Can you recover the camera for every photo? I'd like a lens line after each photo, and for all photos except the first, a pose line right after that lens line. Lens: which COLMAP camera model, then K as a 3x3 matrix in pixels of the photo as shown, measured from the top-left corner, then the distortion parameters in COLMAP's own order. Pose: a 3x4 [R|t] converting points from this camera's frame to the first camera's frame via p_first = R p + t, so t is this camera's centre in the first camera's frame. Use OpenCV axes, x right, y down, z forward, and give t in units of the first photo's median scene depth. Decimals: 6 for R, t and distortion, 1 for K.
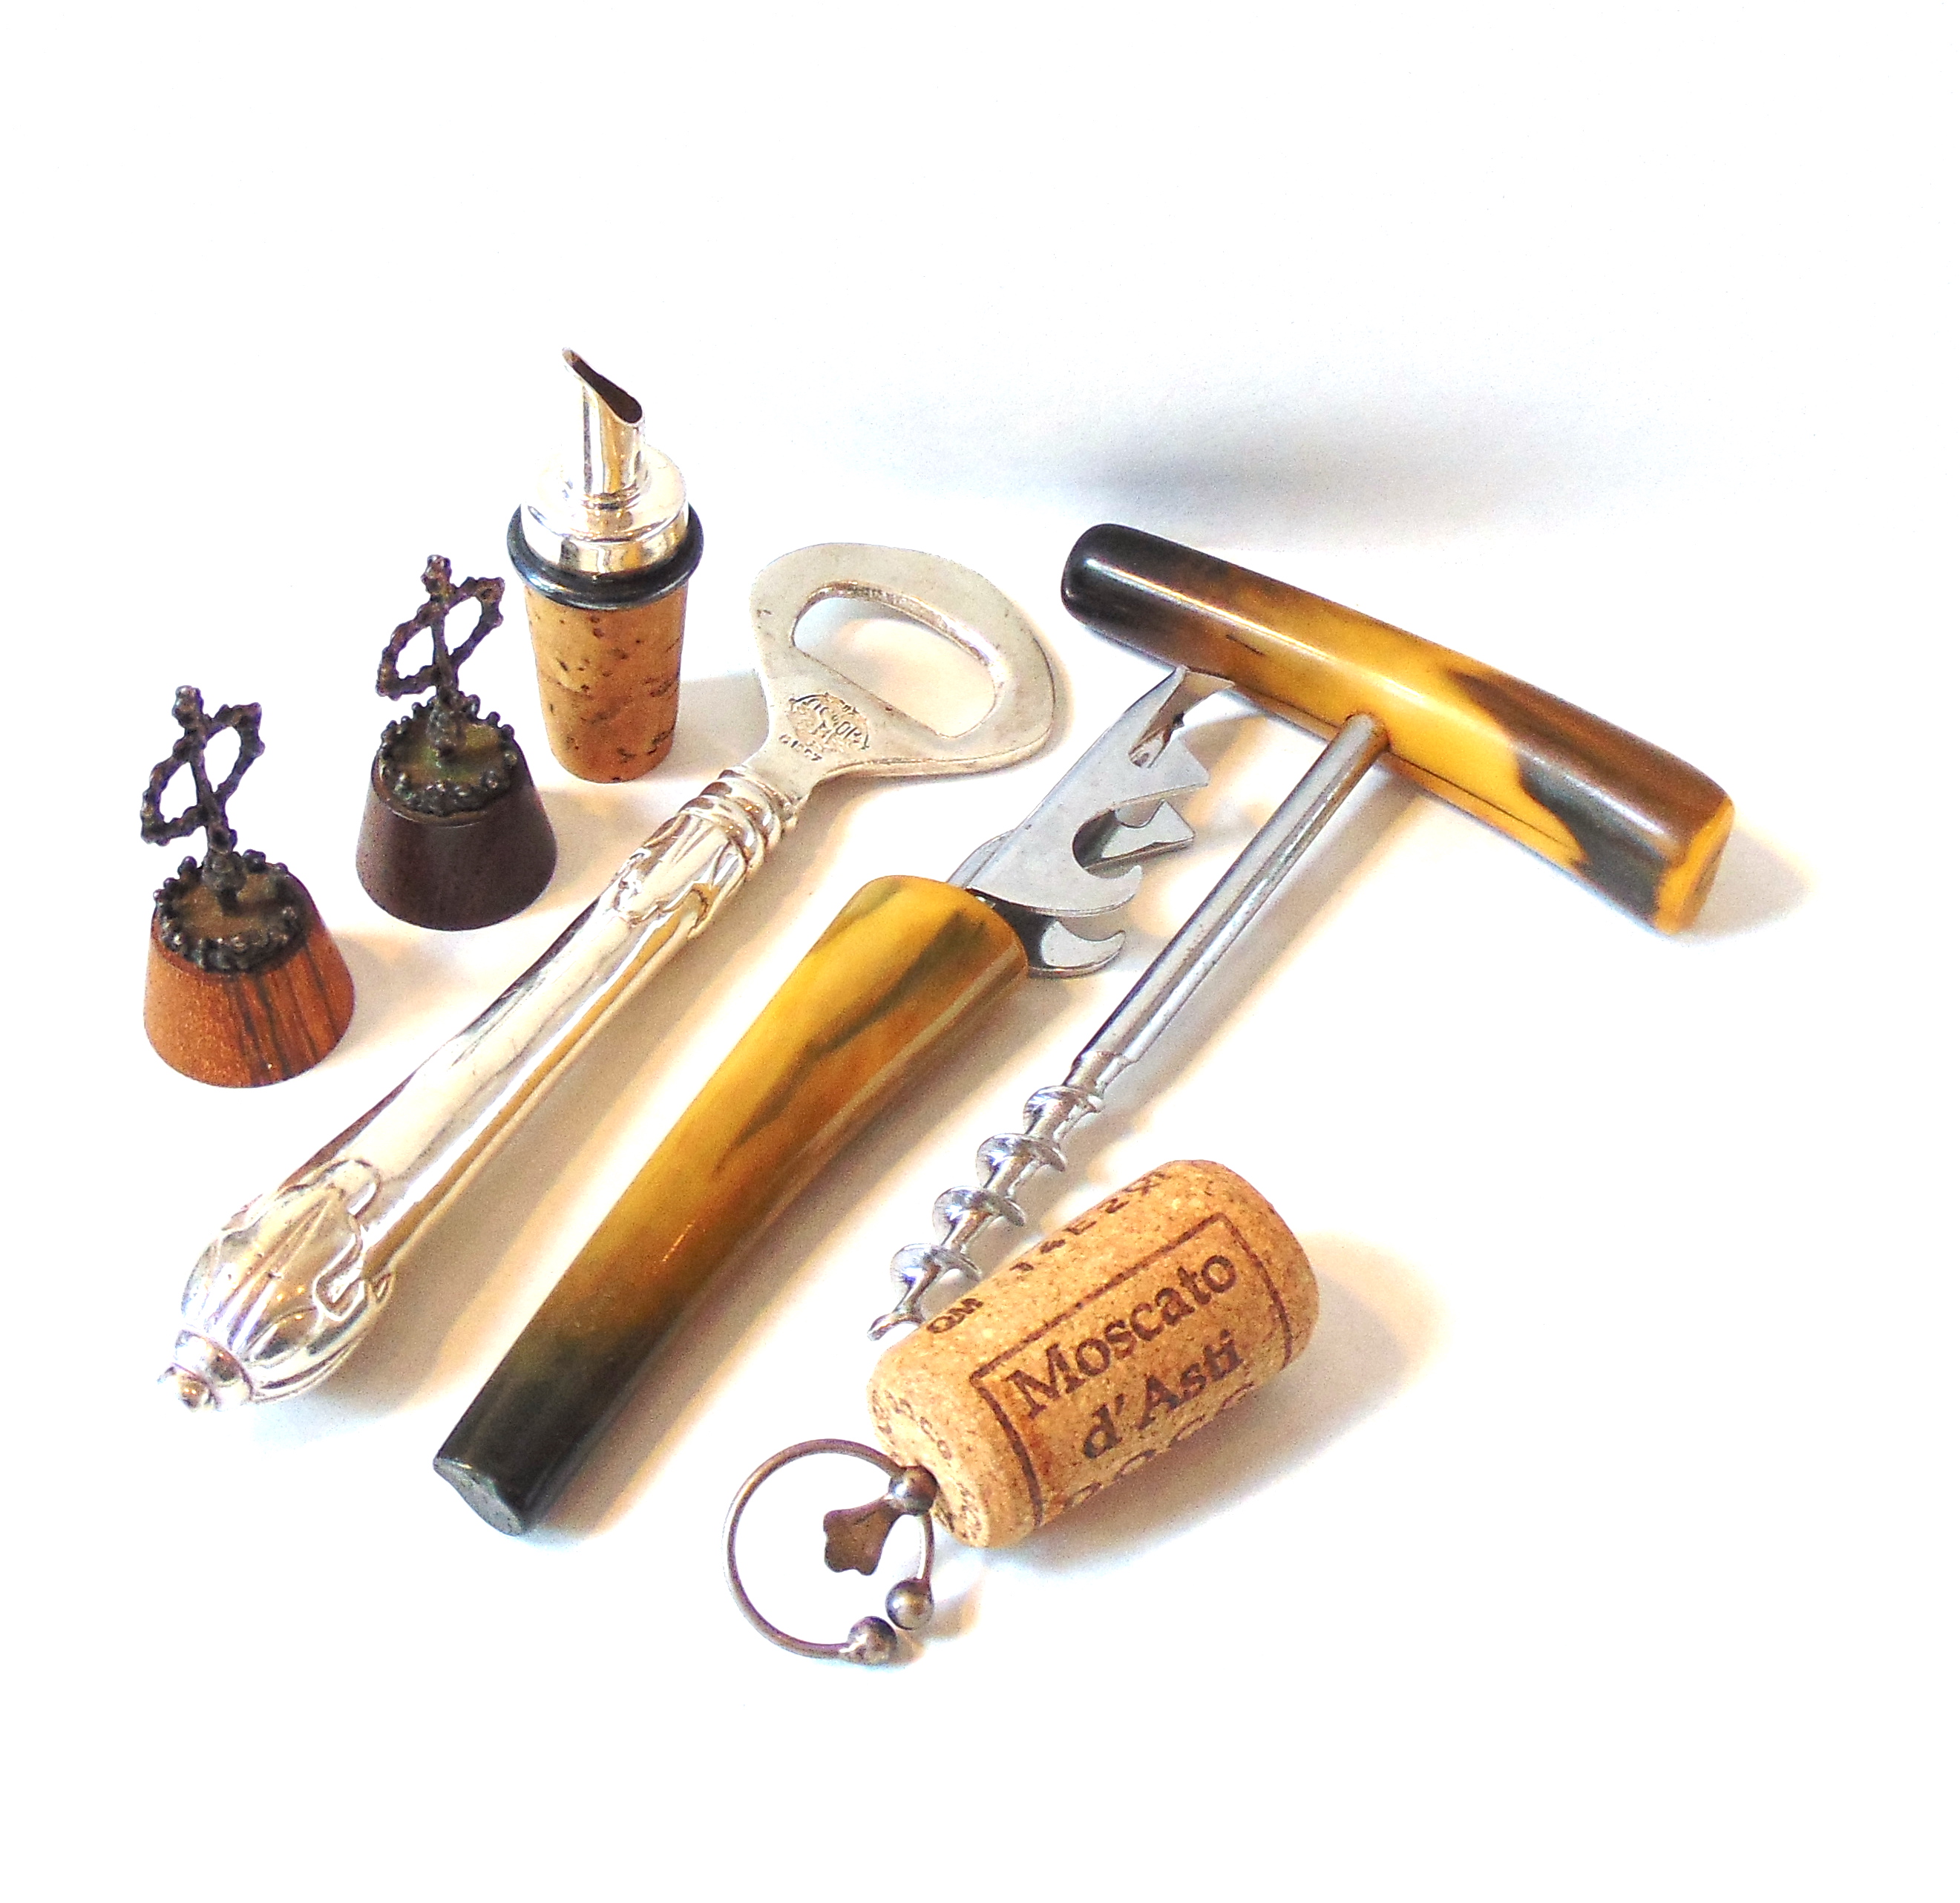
lens RADIAL K [[1701.3, 0, 981.3], [0, 1701.3, 955.0], [0, 0, 1]] dist [0.010019, 0.001575]
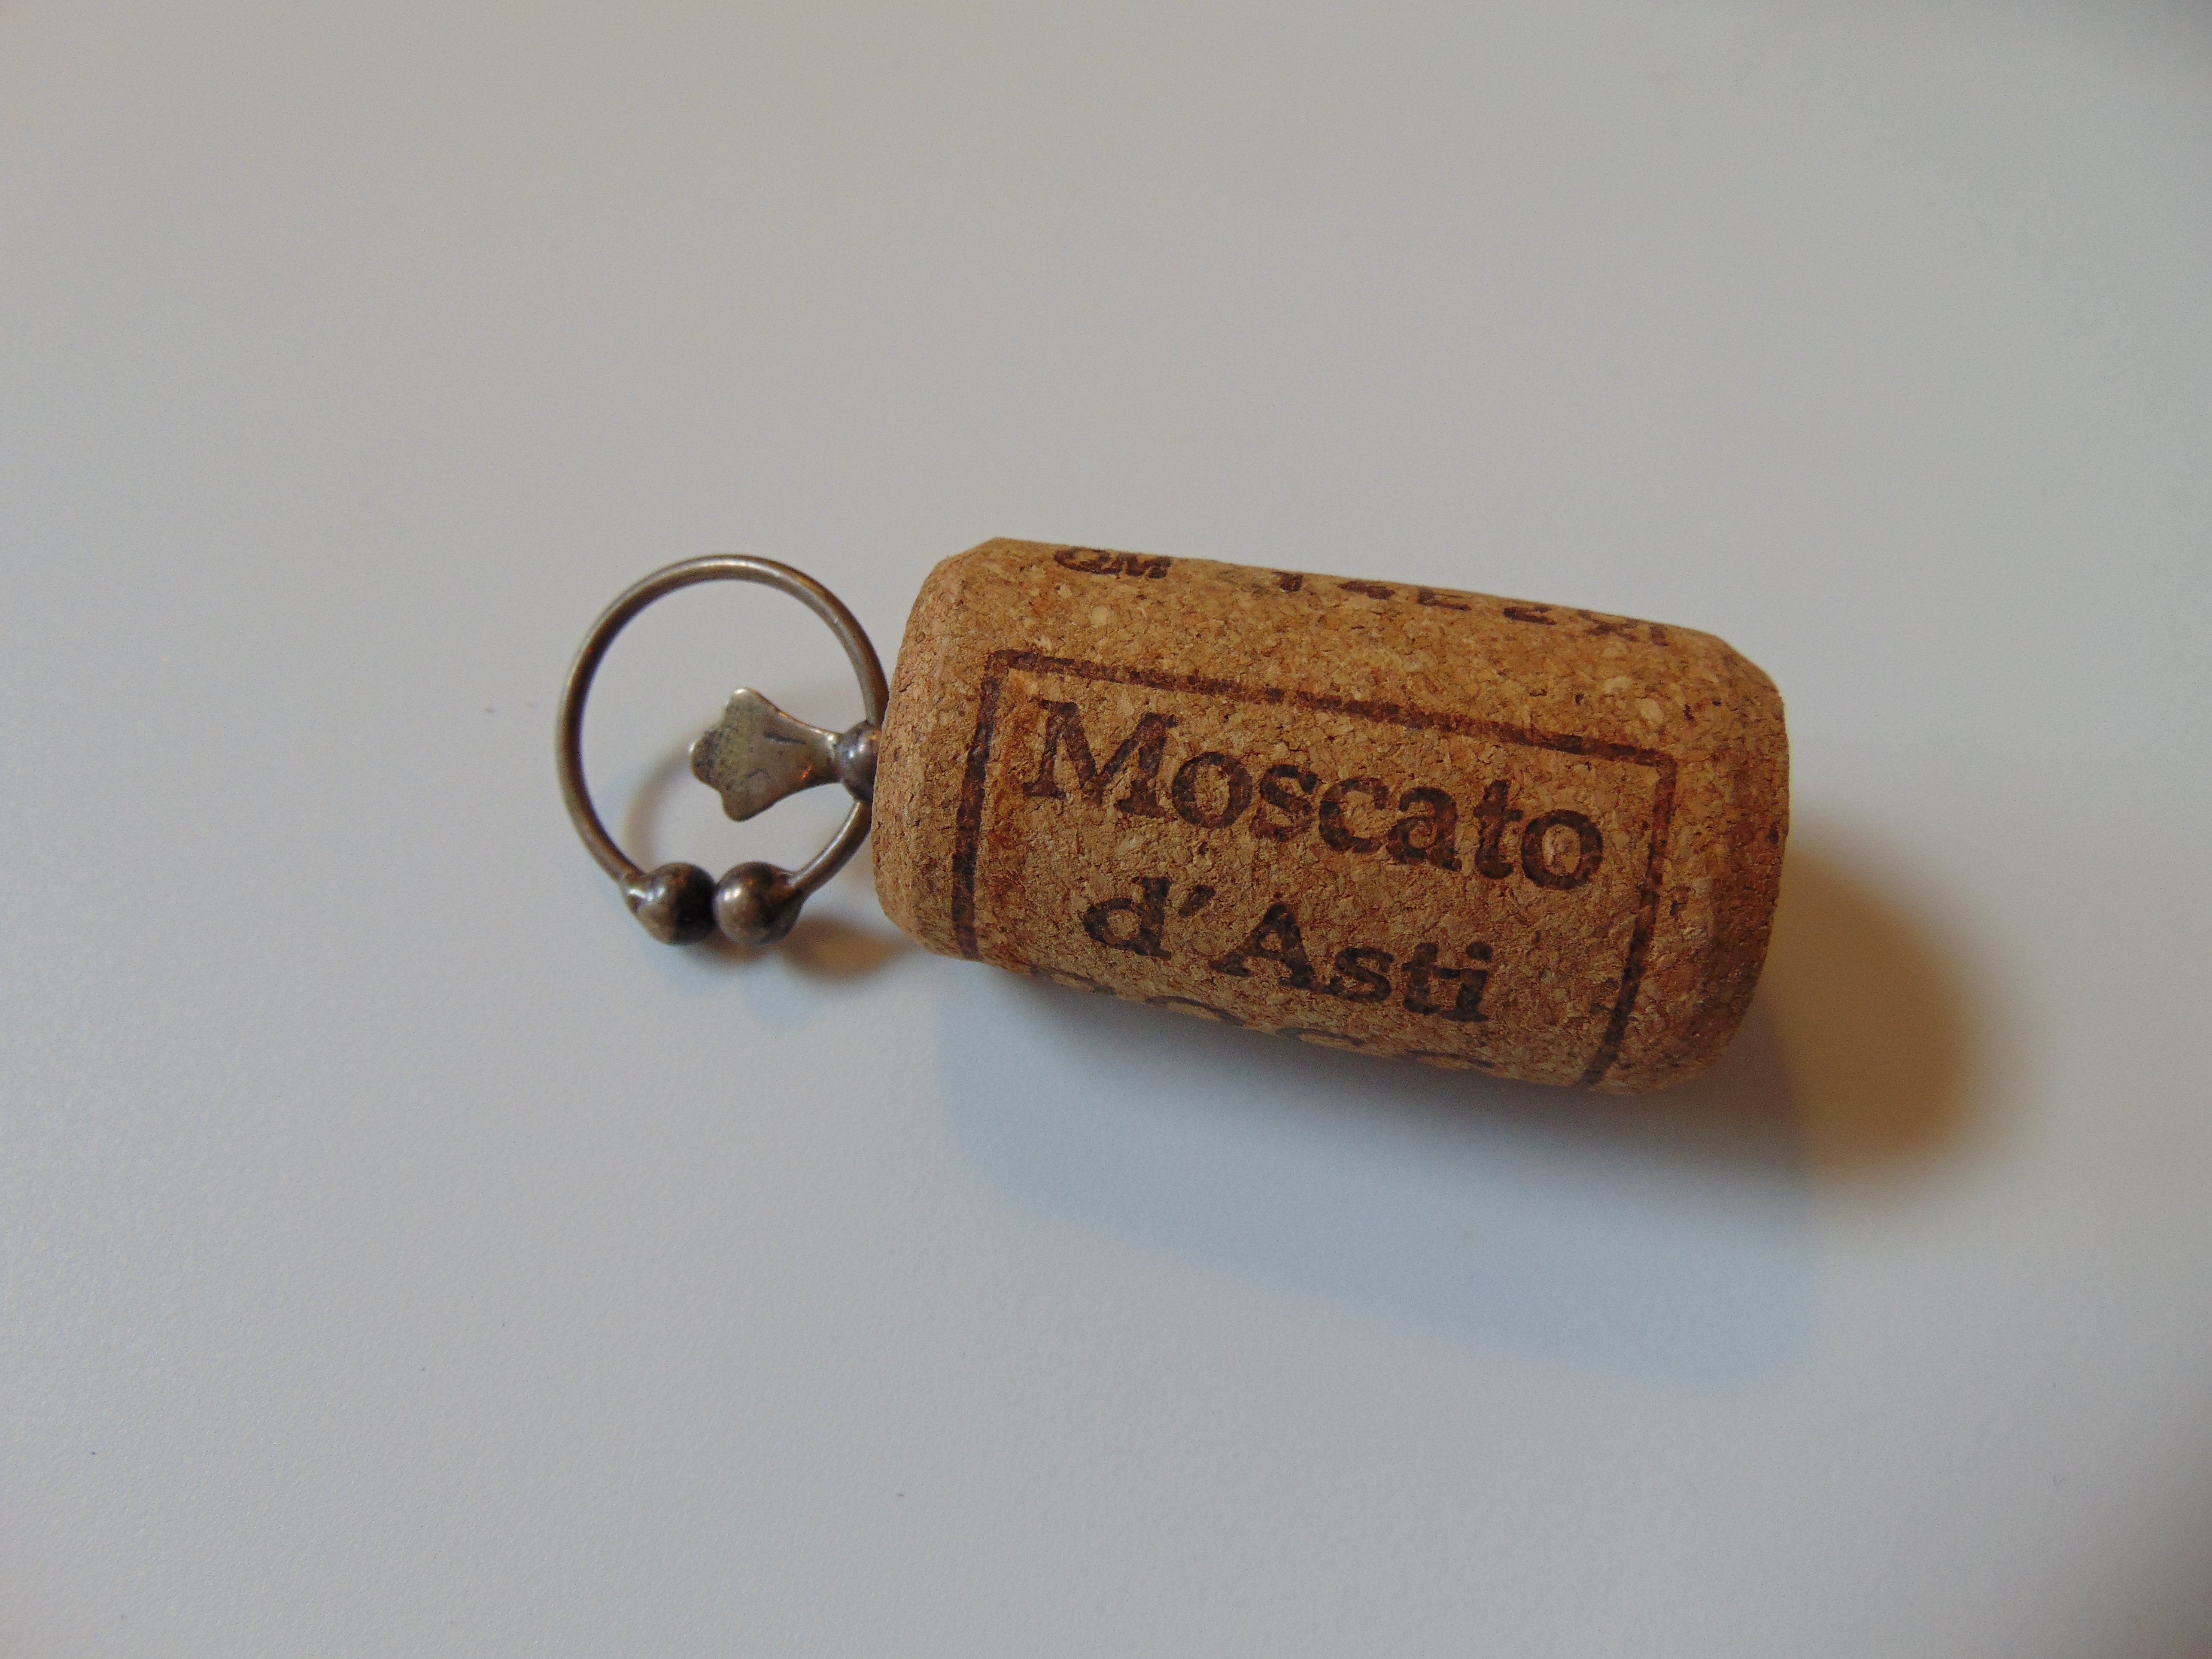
lens RADIAL K [[1644.2, 0, 1111.5], [0, 1644.2, 826.9], [0, 0, 1]] dist [-0.006731, -0.000625]
pose [[0.707540, 0.667364, -0.232406, 0.154967], [-0.551753, 0.727184, 0.408378, 0.073006], [0.441539, -0.160713, 0.882732, 0.578173]]
